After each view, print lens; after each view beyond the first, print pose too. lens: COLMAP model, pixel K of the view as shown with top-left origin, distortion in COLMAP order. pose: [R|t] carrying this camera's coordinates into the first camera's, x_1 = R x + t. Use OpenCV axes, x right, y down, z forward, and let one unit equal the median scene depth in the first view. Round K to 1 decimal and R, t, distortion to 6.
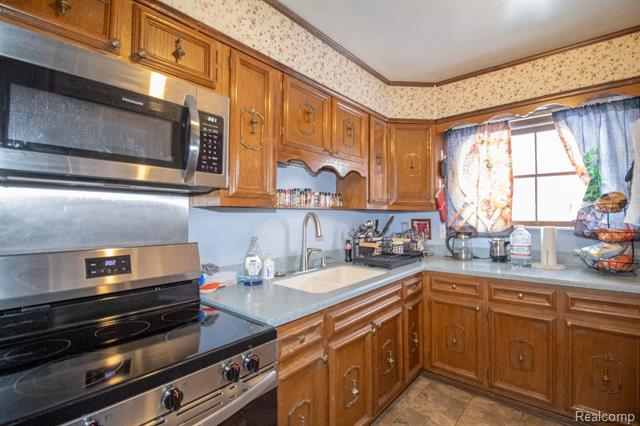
lens RADIAL K [[300.4, 0, 320.3], [0, 300.4, 211.9], [0, 0, 1]] dist [-0.011735, -0.006433]
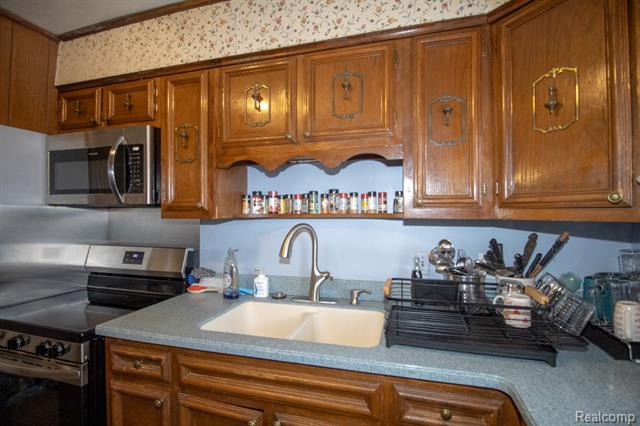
lens RADIAL K [[300.4, 0, 321.6], [0, 300.4, 210.9], [0, 0, 1]] dist [-0.011735, -0.006433]
pose [[0.412404, -0.002298, -0.910998, 0.870249], [0.012565, 0.999916, 0.003166, -0.041582], [0.910914, -0.012753, 0.412398, 0.977155]]
